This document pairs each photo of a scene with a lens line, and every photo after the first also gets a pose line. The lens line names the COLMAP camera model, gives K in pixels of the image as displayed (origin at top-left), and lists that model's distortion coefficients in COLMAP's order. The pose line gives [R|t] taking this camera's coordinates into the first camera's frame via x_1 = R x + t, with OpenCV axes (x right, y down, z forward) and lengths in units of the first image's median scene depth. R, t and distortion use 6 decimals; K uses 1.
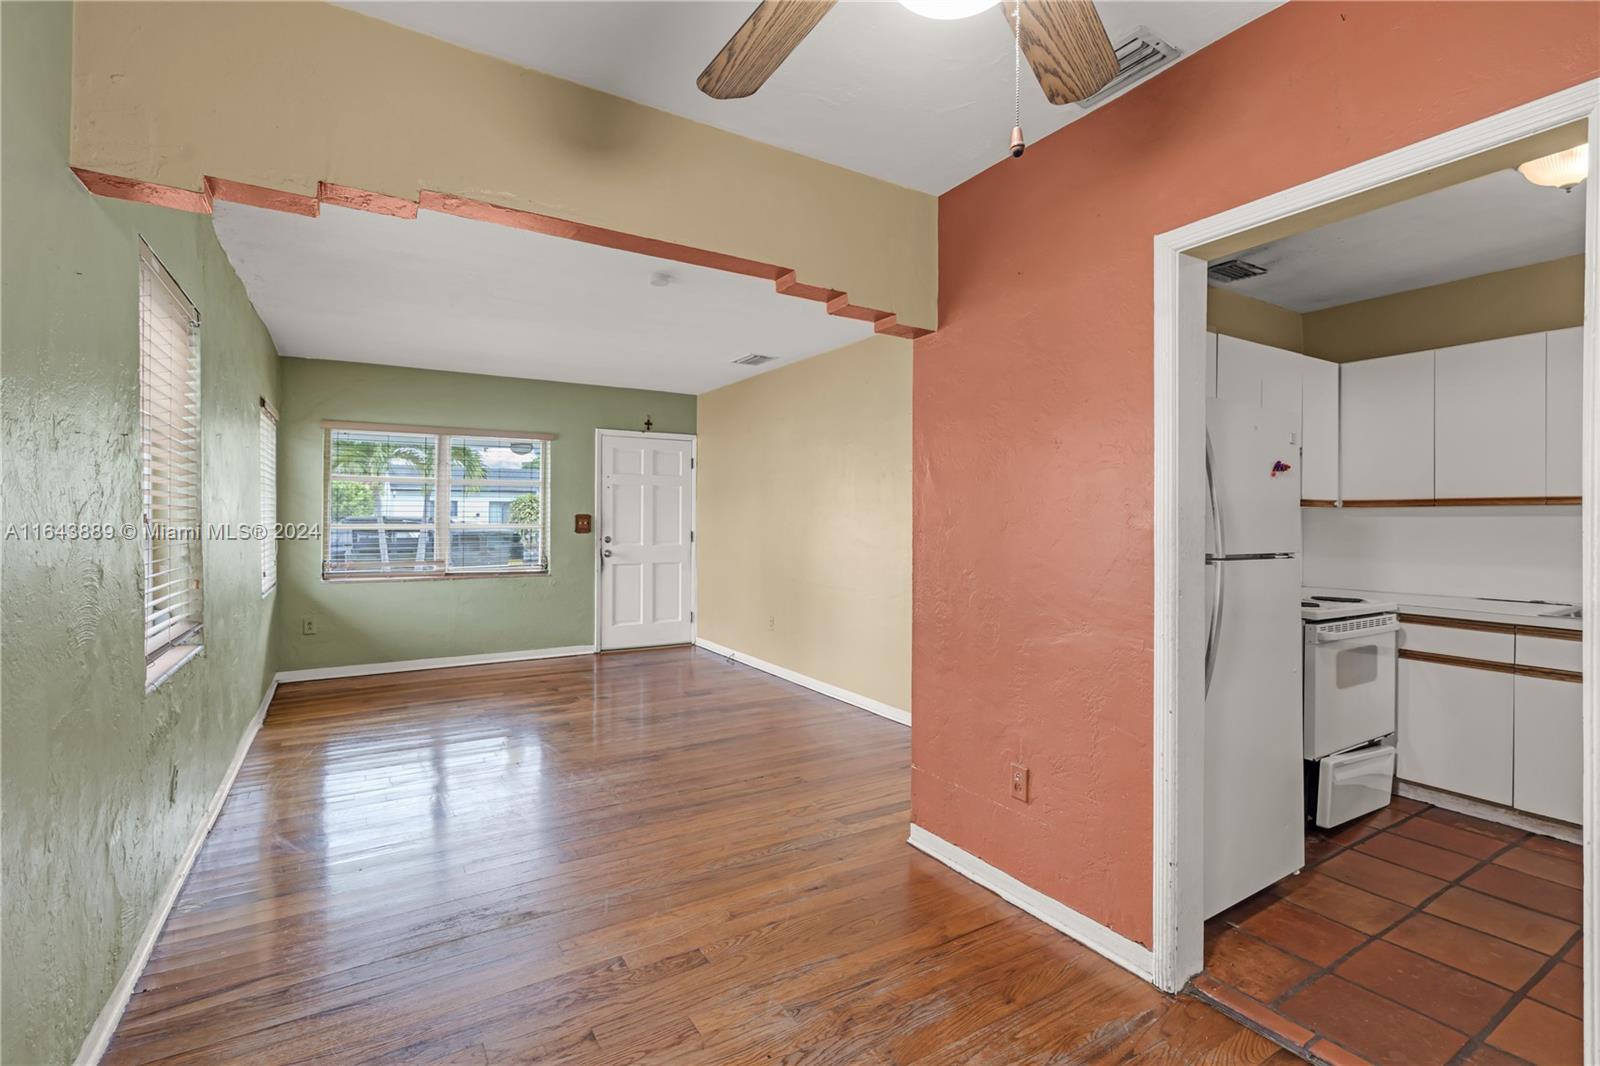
lens RADIAL K [[730.2, 0, 794.3], [0, 730.2, 527.7], [0, 0, 1]] dist [-0.010780, -0.000581]
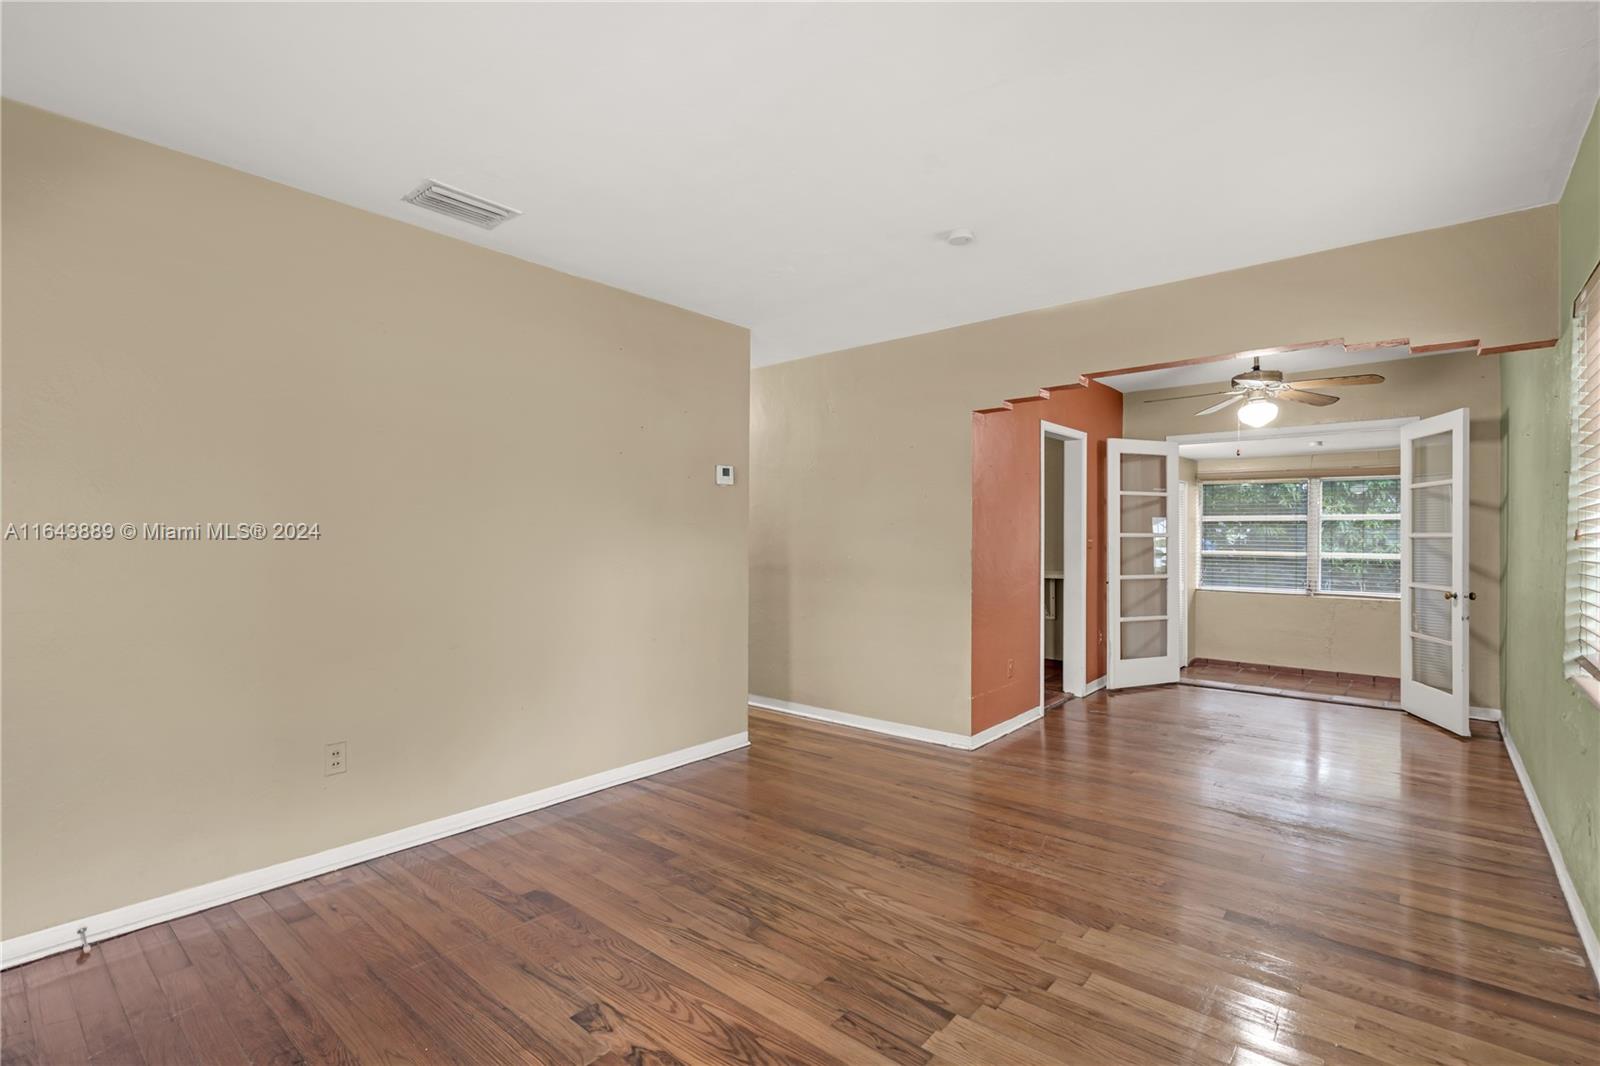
lens RADIAL K [[730.2, 0, 796.1], [0, 730.2, 531.7], [0, 0, 1]] dist [-0.010780, -0.000581]
pose [[-0.305786, -0.001223, 0.952099, -0.903358], [0.011872, 0.999917, 0.005098, -0.018134], [-0.952026, 0.012862, -0.305746, 1.413624]]
